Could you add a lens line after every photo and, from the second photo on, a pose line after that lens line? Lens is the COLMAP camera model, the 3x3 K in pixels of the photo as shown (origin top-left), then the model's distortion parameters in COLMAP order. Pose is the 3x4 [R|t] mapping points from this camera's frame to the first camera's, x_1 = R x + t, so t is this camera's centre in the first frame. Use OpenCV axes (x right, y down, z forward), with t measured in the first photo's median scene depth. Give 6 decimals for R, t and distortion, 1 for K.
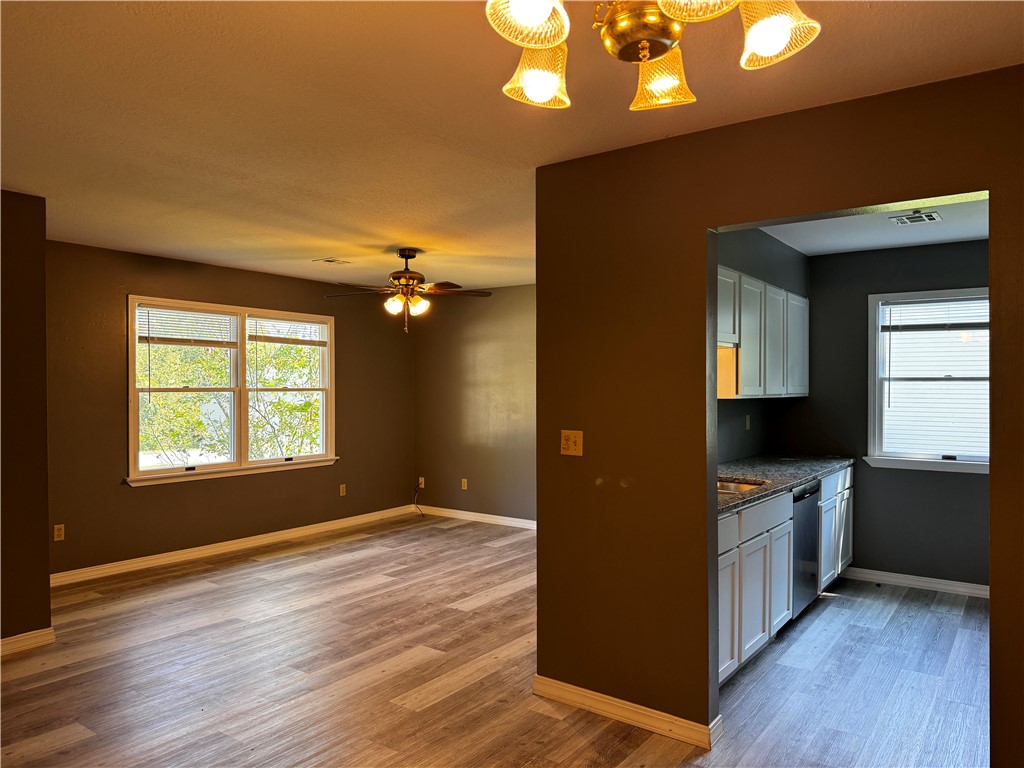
lens RADIAL K [[712.2, 0, 517.7], [0, 712.2, 387.1], [0, 0, 1]] dist [0.048822, -0.018907]
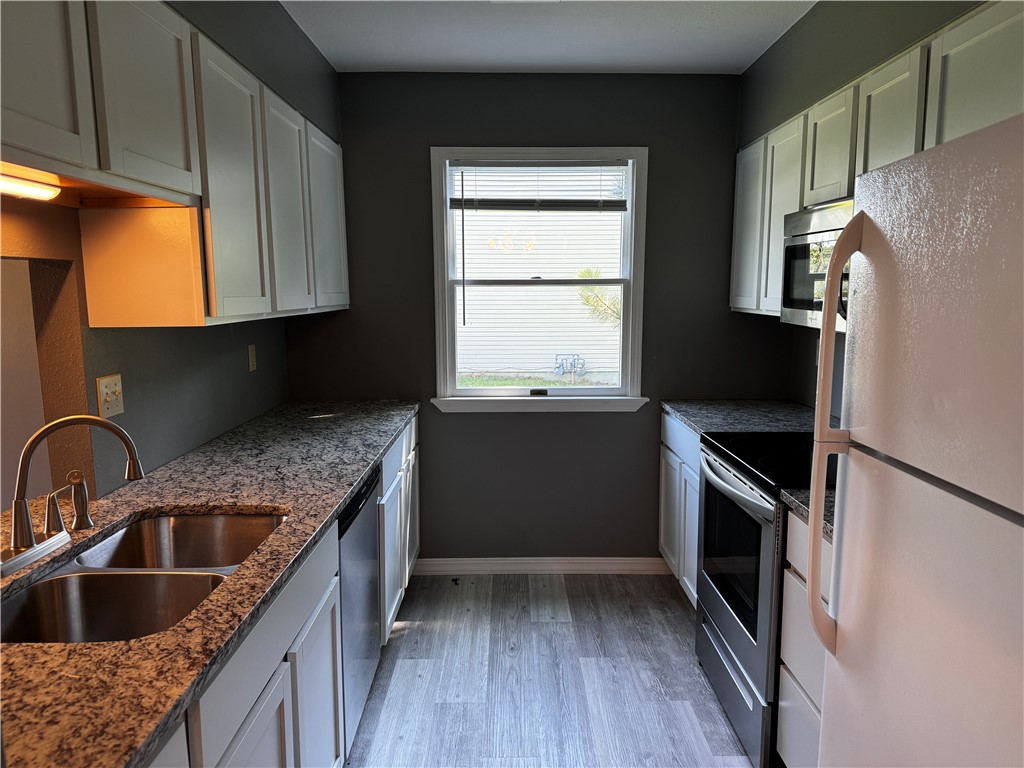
lens RADIAL K [[712.2, 0, 533.7], [0, 712.2, 385.8], [0, 0, 1]] dist [0.048822, -0.018907]
pose [[0.794211, -0.089207, 0.601059, 0.165338], [0.008251, 0.990657, 0.136127, -0.005421], [-0.607587, -0.103154, 0.787526, 0.439538]]
